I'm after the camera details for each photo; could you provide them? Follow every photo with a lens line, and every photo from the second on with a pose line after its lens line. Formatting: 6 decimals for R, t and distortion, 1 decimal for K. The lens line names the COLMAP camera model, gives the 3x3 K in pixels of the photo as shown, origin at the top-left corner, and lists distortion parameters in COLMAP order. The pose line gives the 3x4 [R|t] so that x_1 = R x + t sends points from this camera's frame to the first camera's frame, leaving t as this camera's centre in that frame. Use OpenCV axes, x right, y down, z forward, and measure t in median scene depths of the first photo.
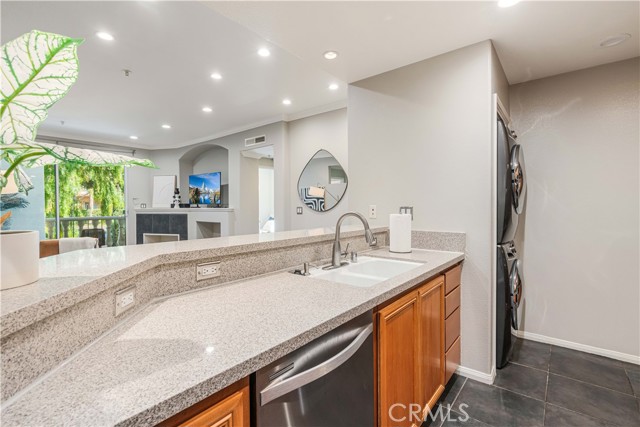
lens RADIAL K [[302.9, 0, 321.5], [0, 302.9, 210.6], [0, 0, 1]] dist [0.001784, 0.000793]
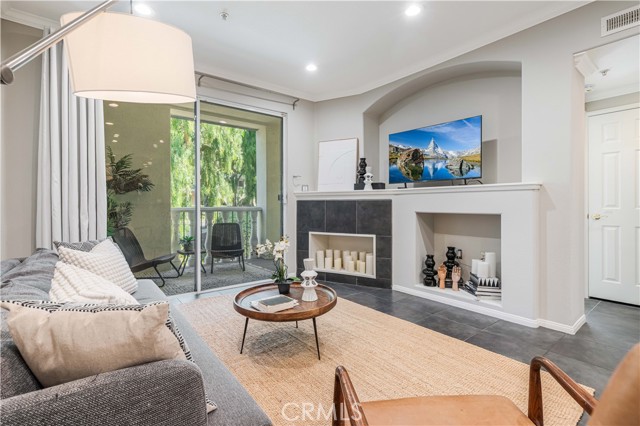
lens RADIAL K [[302.9, 0, 321.5], [0, 302.9, 210.1], [0, 0, 1]] dist [0.001784, 0.000793]
pose [[0.977526, 0.010748, -0.210539, -1.216655], [-0.011108, 0.999938, -0.000527, 0.087977], [0.210521, 0.002853, 0.977585, 1.106927]]
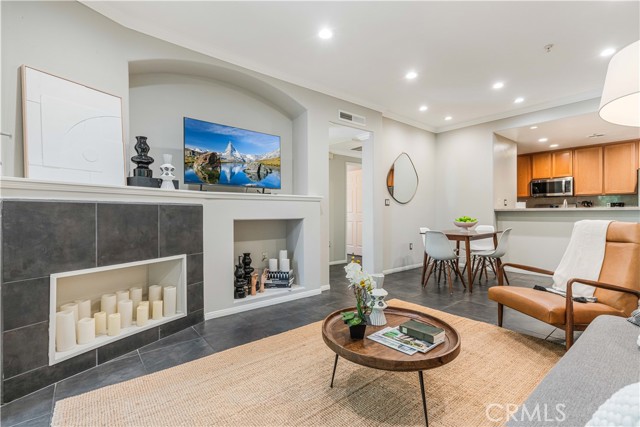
lens RADIAL K [[297.0, 0, 318.0], [0, 297.0, 210.8], [0, 0, 1]] dist [0.000131, 0.000081]
pose [[0.195784, 0.006251, 0.980627, -2.256068], [0.016028, 0.999826, -0.009574, 0.071322], [-0.980516, 0.017592, 0.195649, 2.017003]]
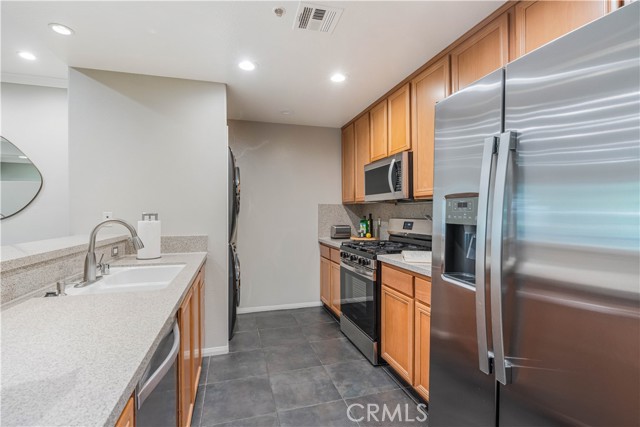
lens RADIAL K [[297.0, 0, 318.0], [0, 297.0, 210.8], [0, 0, 1]] dist [0.000131, 0.000081]
pose [[0.559133, 0.007677, 0.829042, -0.241690], [0.012962, 0.999754, -0.018000, 0.003813], [-0.828976, 0.020810, 0.558896, -0.019635]]
